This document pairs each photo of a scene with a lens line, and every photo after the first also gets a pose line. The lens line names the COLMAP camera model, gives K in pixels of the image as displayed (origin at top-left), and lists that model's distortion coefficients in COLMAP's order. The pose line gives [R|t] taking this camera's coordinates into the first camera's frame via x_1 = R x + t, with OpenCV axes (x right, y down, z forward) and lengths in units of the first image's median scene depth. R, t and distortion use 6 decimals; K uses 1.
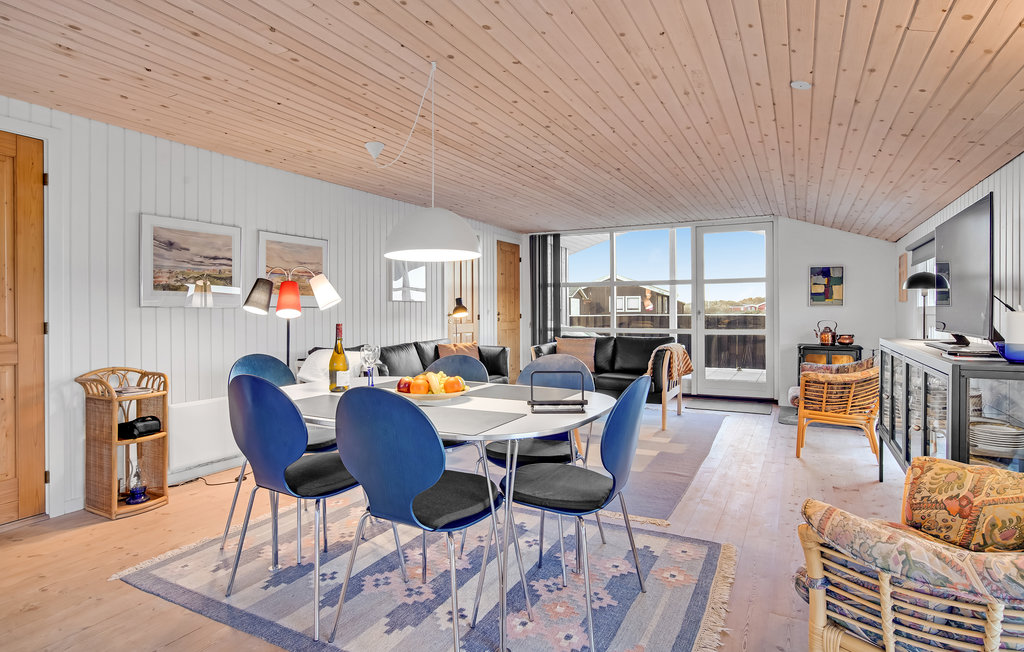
lens RADIAL K [[536.2, 0, 520.6], [0, 536.2, 314.1], [0, 0, 1]] dist [-0.035663, 0.018940]
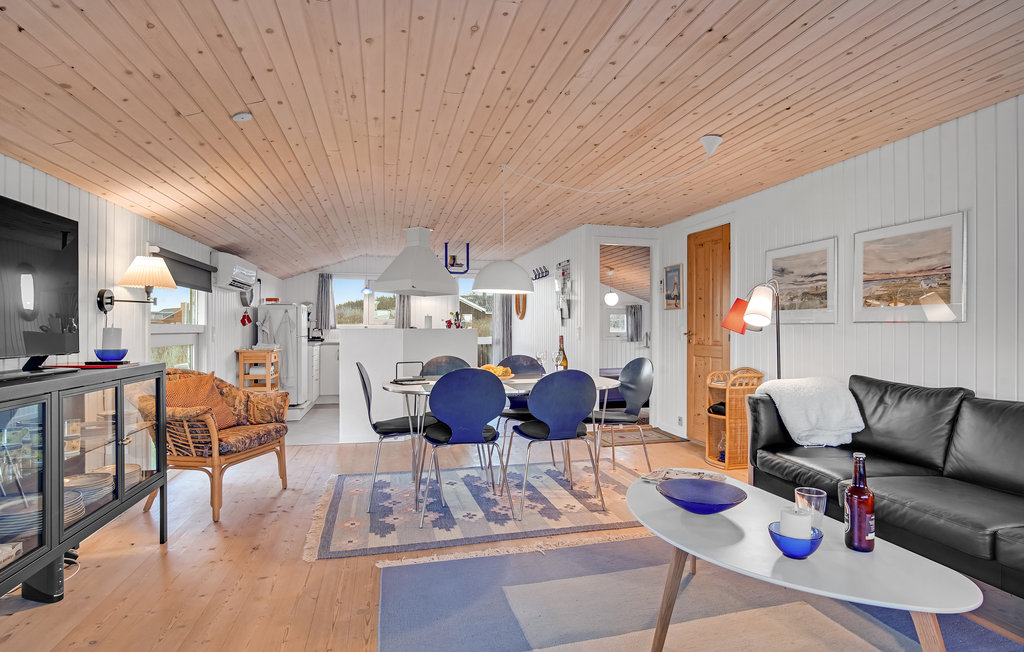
lens RADIAL K [[536.2, 0, 516.4], [0, 536.2, 332.4], [0, 0, 1]] dist [-0.035663, 0.018940]
pose [[-0.748707, 0.005964, -0.662874, 0.514156], [-0.004064, 0.999899, 0.013587, -0.007660], [0.662888, 0.012866, -0.748608, 1.350753]]
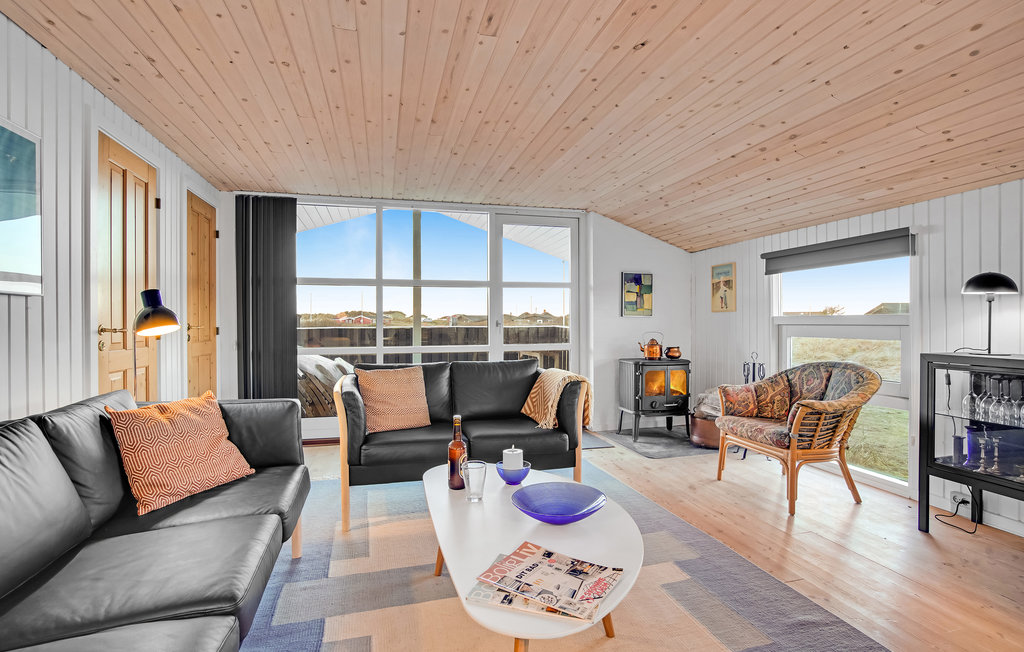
lens RADIAL K [[491.2, 0, 517.0], [0, 491.2, 326.2], [0, 0, 1]] dist [-0.033537, 0.004852]
pose [[0.732364, -0.006492, 0.680883, -0.247822], [0.006444, 0.999976, 0.002604, -0.002135], [-0.680883, 0.002480, 0.732388, 0.813437]]
